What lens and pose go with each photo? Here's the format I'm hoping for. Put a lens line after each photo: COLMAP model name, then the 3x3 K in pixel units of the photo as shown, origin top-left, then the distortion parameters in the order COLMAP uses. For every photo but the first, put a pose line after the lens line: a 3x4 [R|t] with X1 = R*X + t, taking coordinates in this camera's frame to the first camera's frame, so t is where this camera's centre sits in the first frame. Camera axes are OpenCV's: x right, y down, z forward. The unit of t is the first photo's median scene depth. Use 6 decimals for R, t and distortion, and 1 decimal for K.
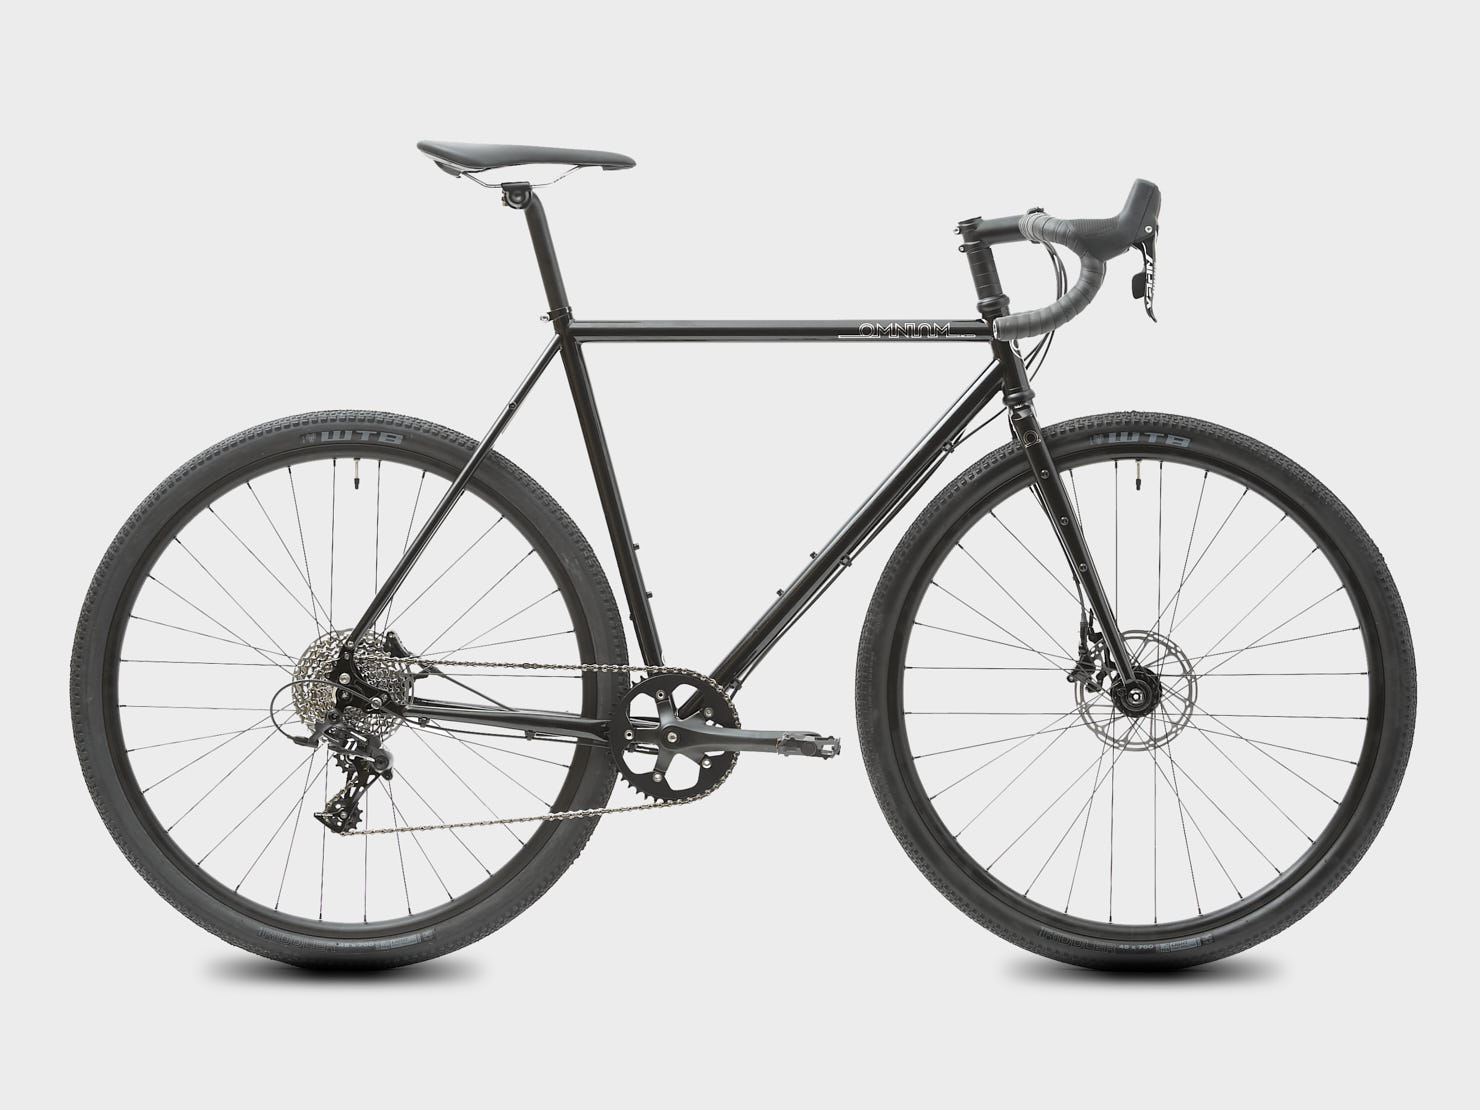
lens RADIAL K [[6409.7, 0, 740.0], [0, 6409.7, 555.0], [0, 0, 1]] dist [-0.195800, 0.475382]
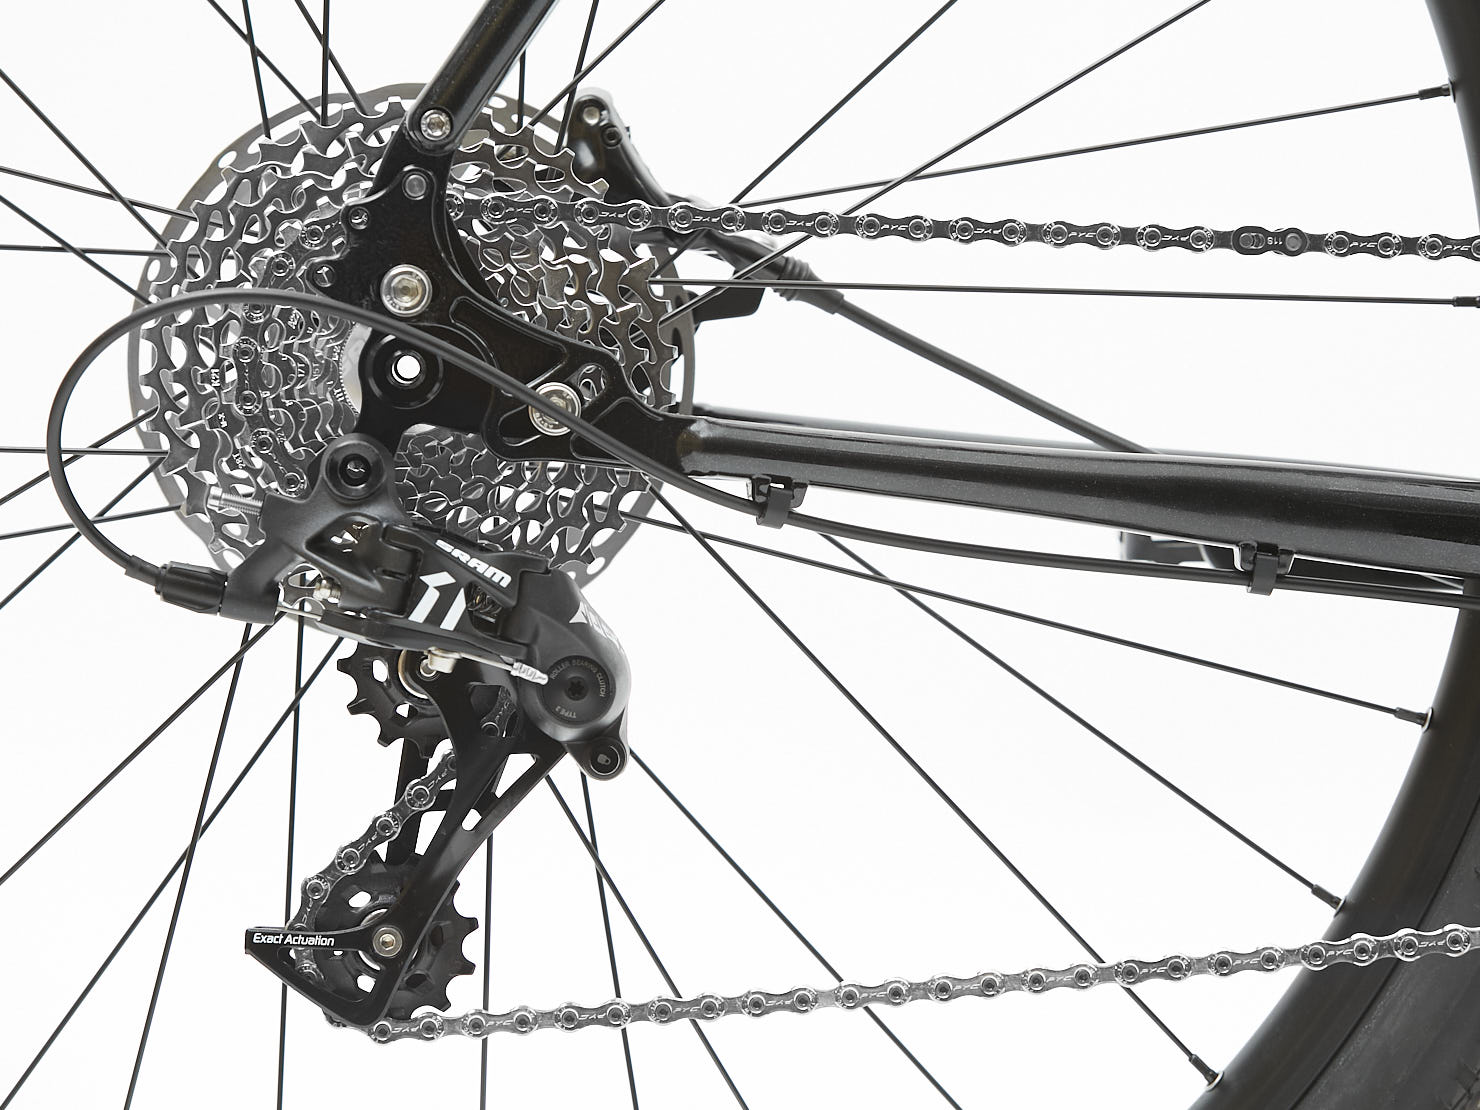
lens RADIAL K [[8384.0, 0, 740.0], [0, 8384.0, 555.0], [0, 0, 1]] dist [-0.051321, -5.138500]
pose [[0.997721, 0.004148, 0.067353, -0.069346], [-0.002714, 0.999768, -0.021370, 0.033884], [-0.067426, 0.021139, 0.997500, 0.725563]]
